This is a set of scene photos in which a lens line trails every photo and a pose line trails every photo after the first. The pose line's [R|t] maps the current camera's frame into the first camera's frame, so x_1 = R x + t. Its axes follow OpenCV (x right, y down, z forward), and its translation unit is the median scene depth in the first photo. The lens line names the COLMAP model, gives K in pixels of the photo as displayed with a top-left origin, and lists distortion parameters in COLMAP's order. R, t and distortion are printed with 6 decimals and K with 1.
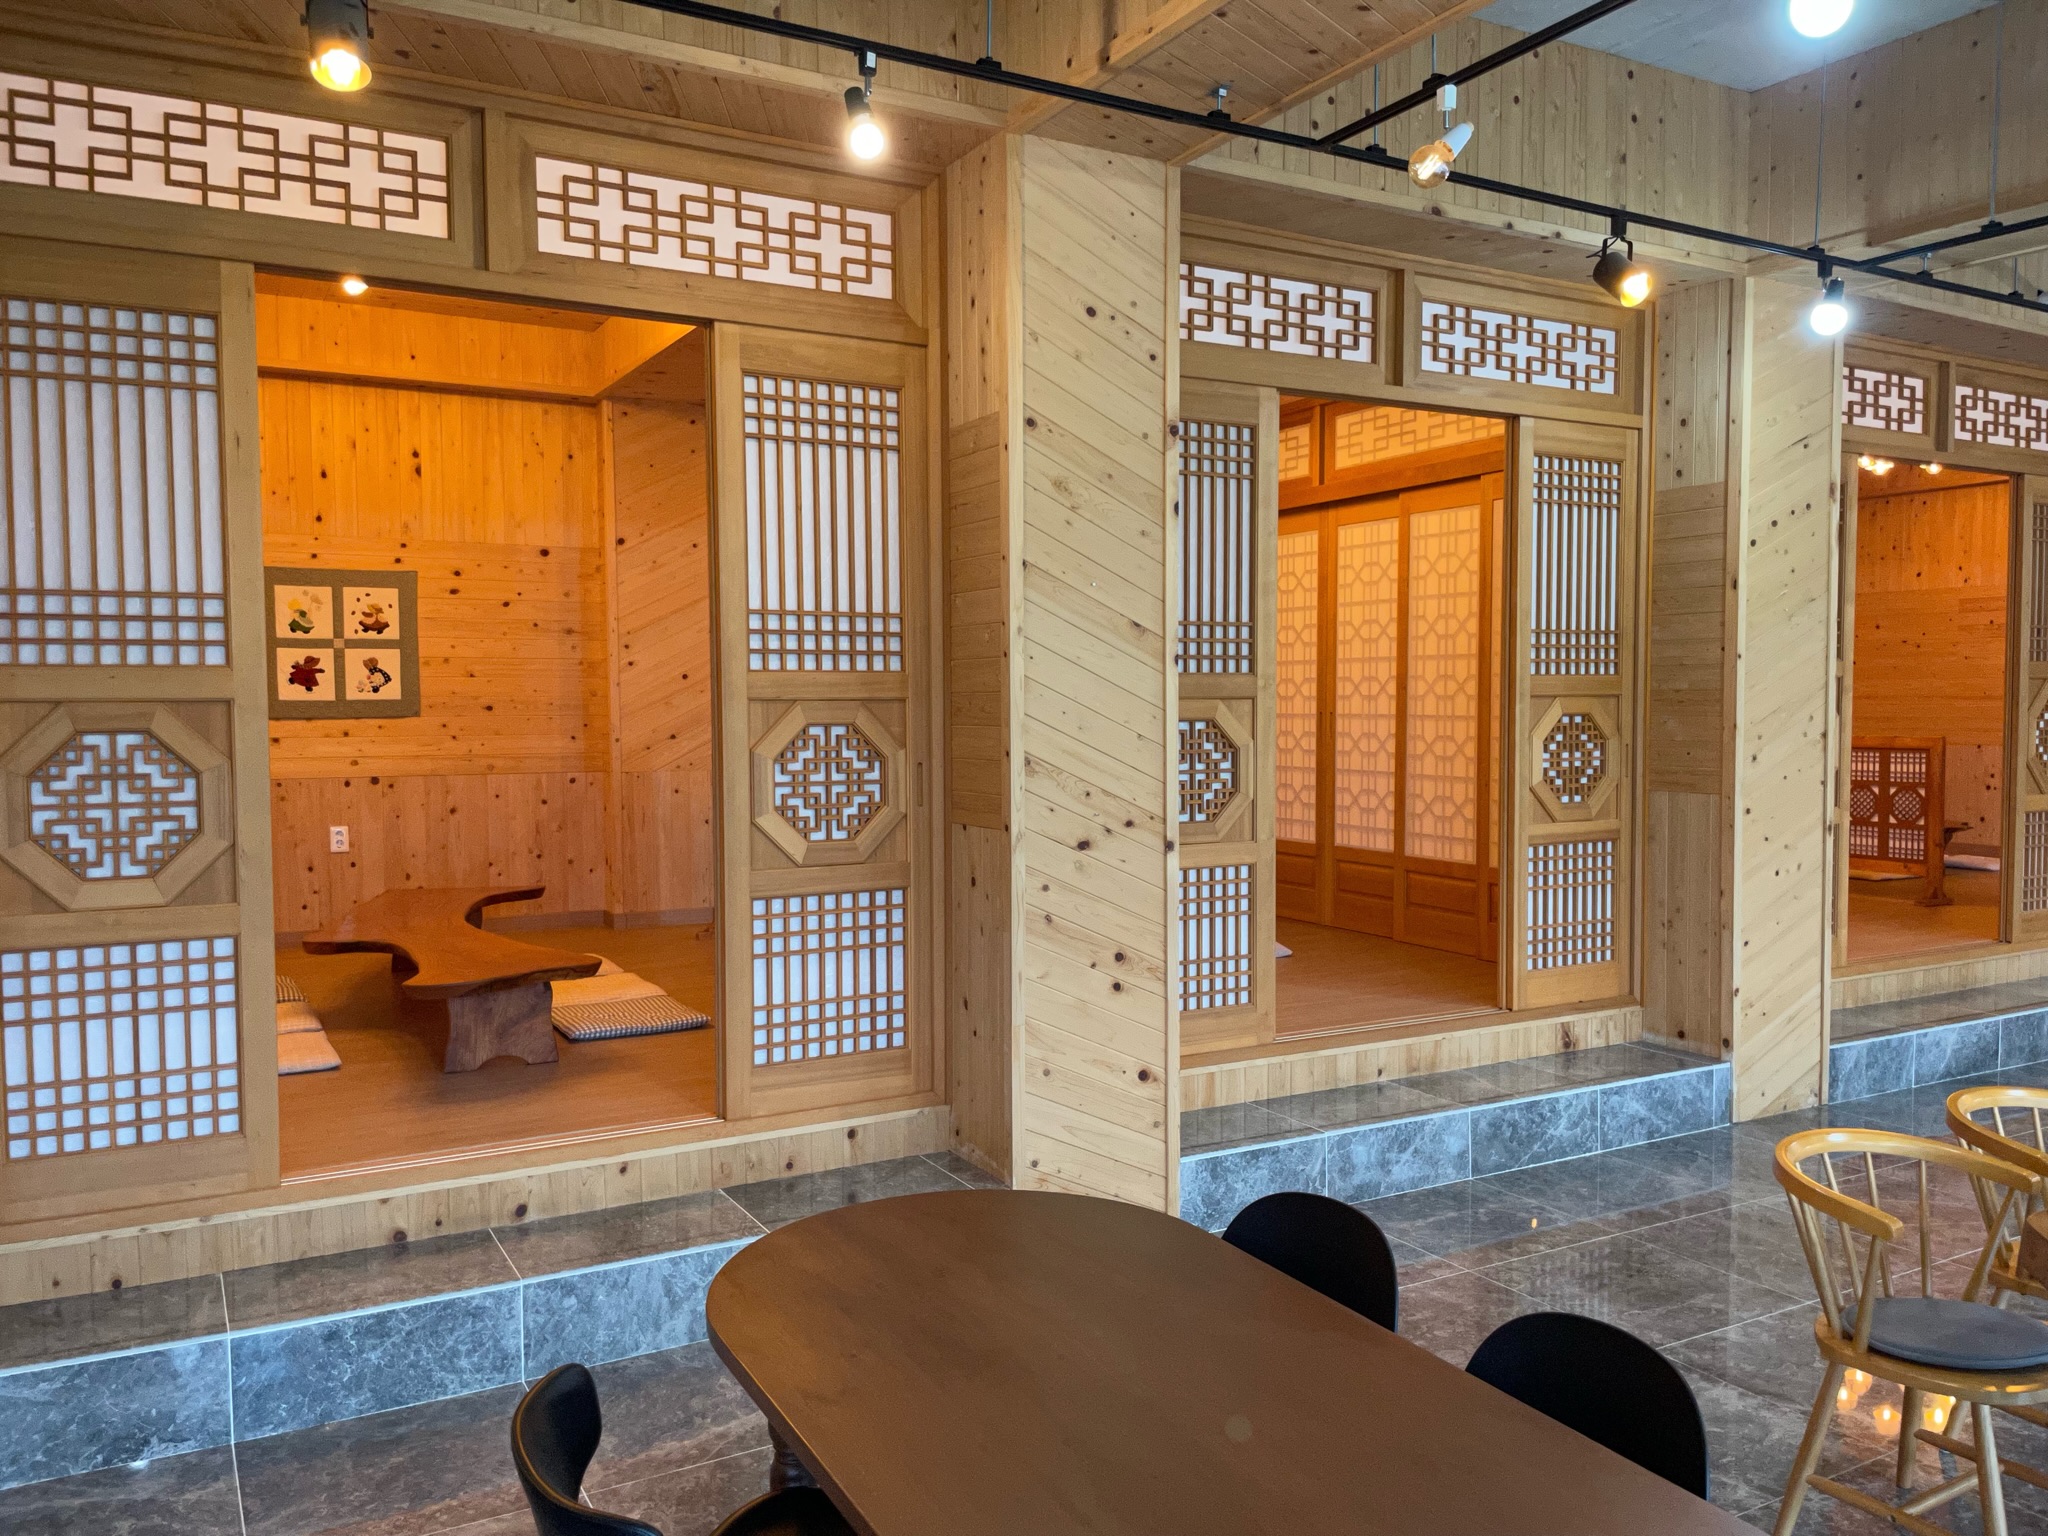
lens RADIAL K [[1577.8, 0, 1024.0], [0, 1577.8, 768.0], [0, 0, 1]] dist [0.093575, -0.107998]
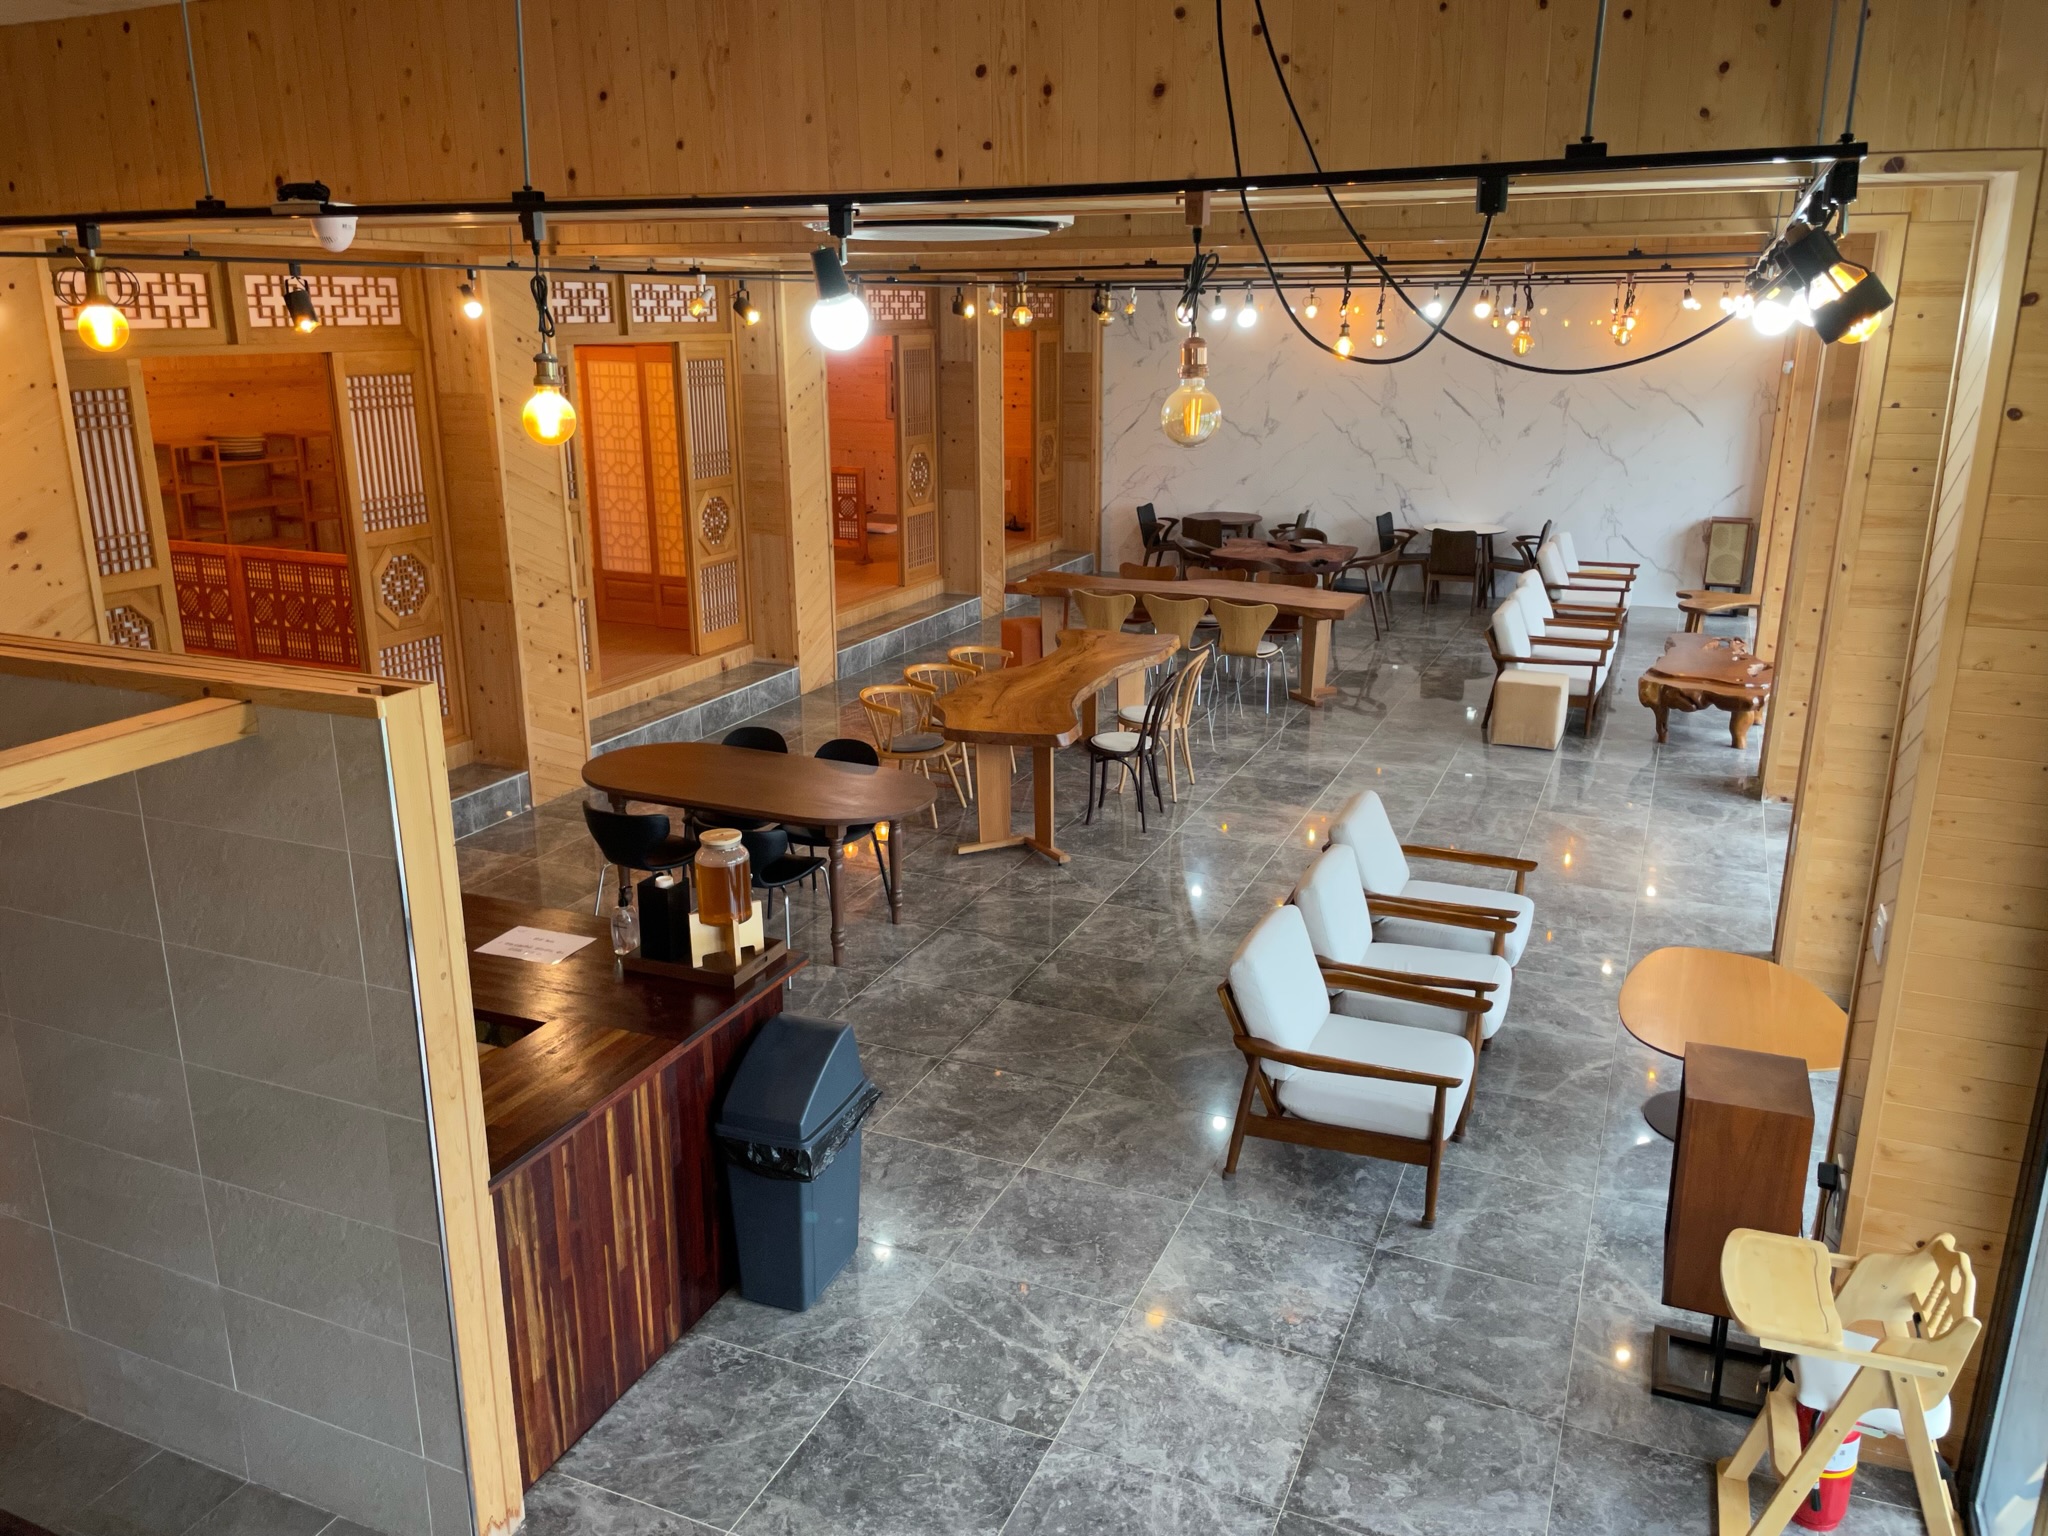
lens RADIAL K [[1577.8, 0, 1024.0], [0, 1577.8, 768.0], [0, 0, 1]] dist [0.093575, -0.107998]
pose [[0.798268, -0.166130, 0.578938, -0.527190], [0.026494, 0.969963, 0.241807, -0.174142], [-0.601720, -0.177688, 0.778691, -0.783328]]
